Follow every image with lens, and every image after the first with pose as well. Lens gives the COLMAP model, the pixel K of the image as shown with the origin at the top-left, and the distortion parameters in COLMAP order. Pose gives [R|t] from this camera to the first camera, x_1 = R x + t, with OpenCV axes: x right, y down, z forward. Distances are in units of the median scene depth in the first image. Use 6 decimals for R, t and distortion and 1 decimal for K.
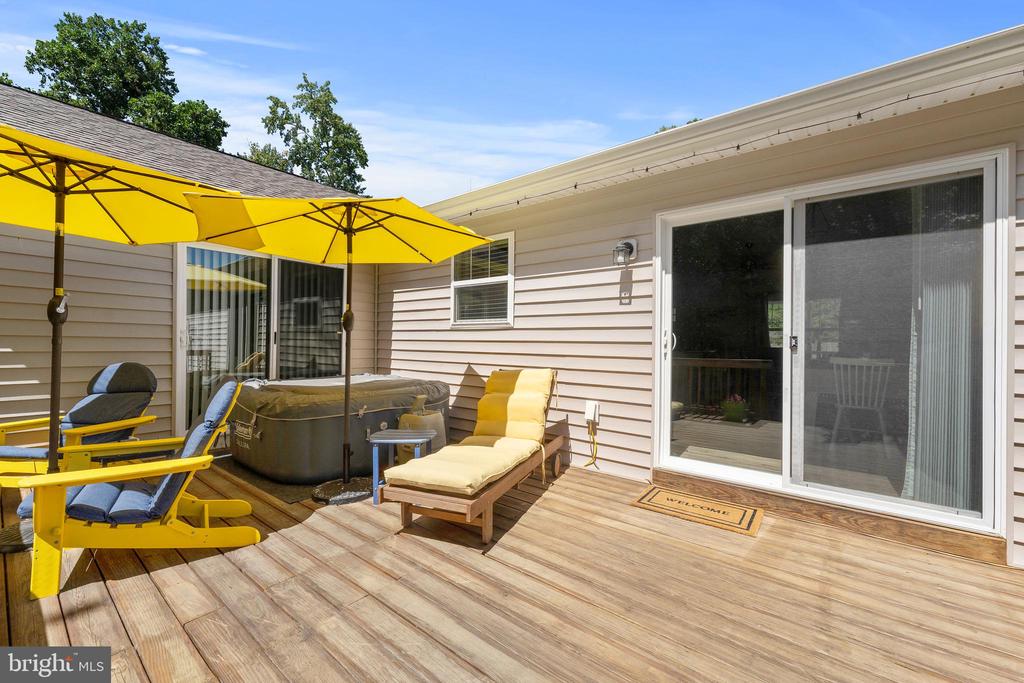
lens RADIAL K [[409.8, 0, 513.6], [0, 409.8, 343.0], [0, 0, 1]] dist [0.000622, 0.000111]
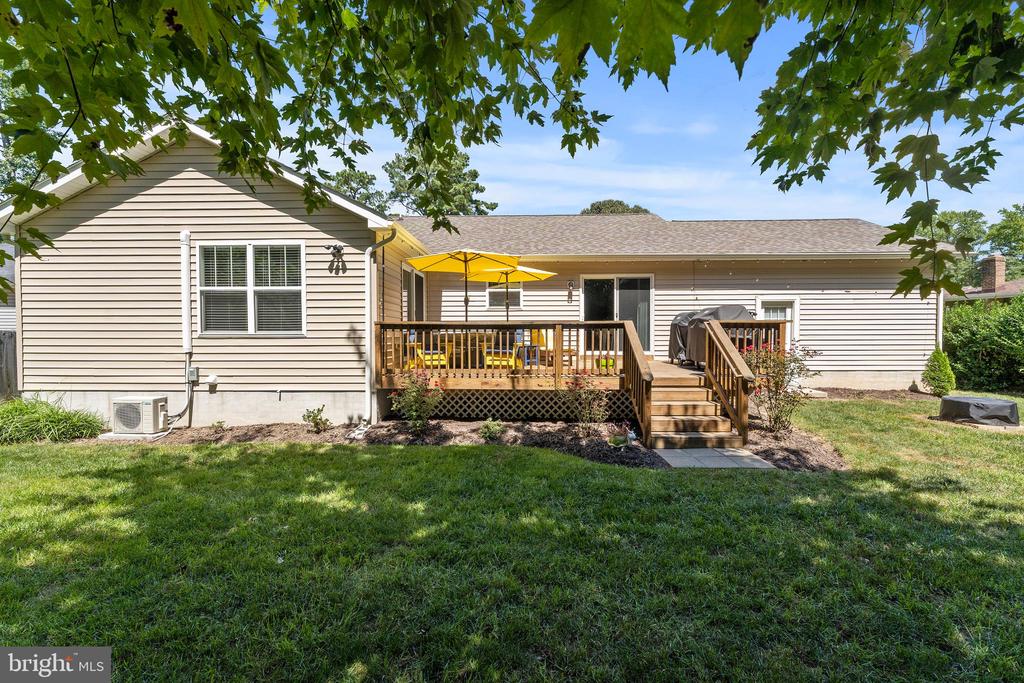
lens RADIAL K [[409.8, 0, 509.7], [0, 409.8, 343.2], [0, 0, 1]] dist [0.000622, 0.000111]
pose [[0.806391, -0.026828, 0.590774, -2.145192], [0.011688, 0.999498, 0.029435, 0.124985], [-0.591268, -0.016831, 0.806300, -1.344487]]
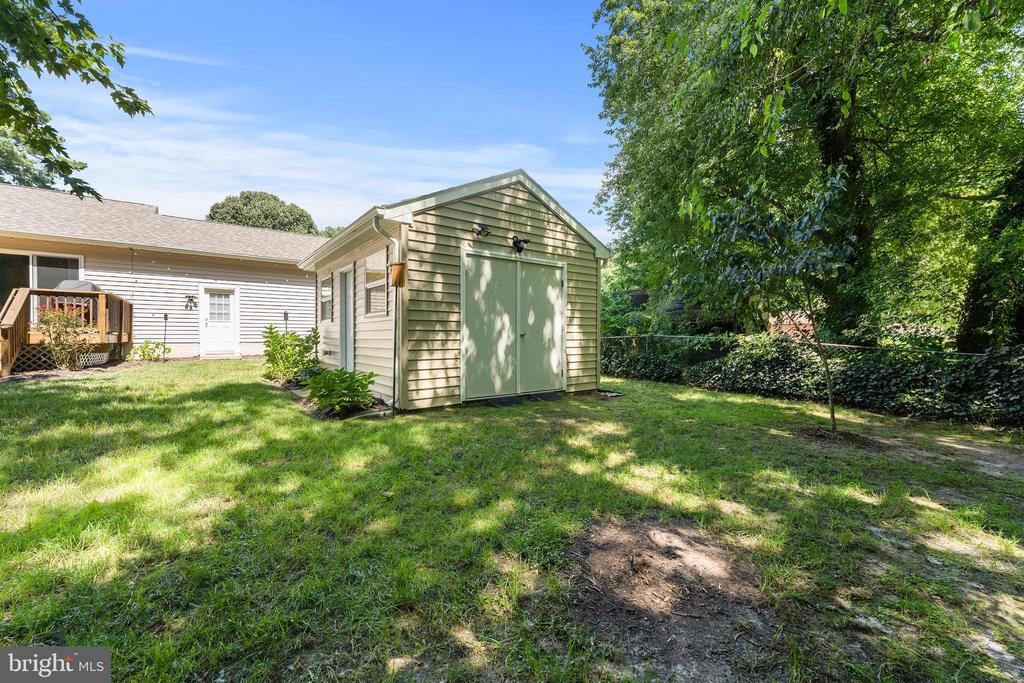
lens RADIAL K [[409.8, 0, 512.9], [0, 409.8, 337.4], [0, 0, 1]] dist [0.000622, 0.000111]
pose [[0.253119, -0.010718, 0.967376, -1.778806], [0.003277, 0.999942, 0.010221, 0.385893], [-0.967430, 0.000583, 0.253140, -4.046253]]
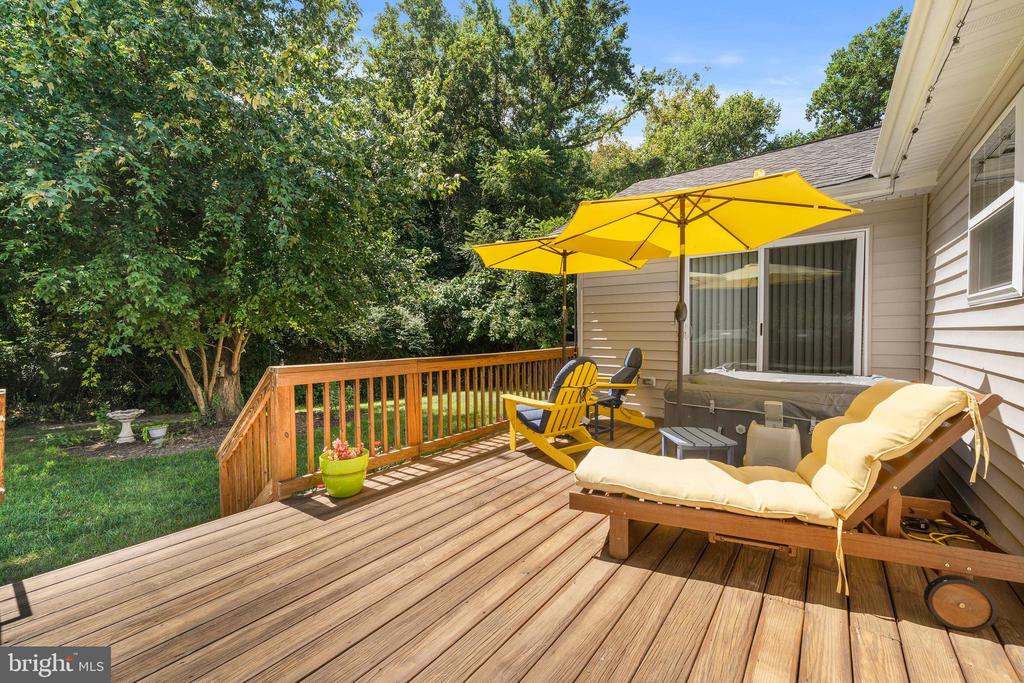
lens RADIAL K [[409.8, 0, 509.8], [0, 409.8, 338.1], [0, 0, 1]] dist [0.000622, 0.000111]
pose [[0.006909, 0.005489, -0.999961, 0.892370], [-0.000239, 0.999985, 0.005487, 0.010511], [0.999976, 0.000202, 0.006910, 0.837438]]
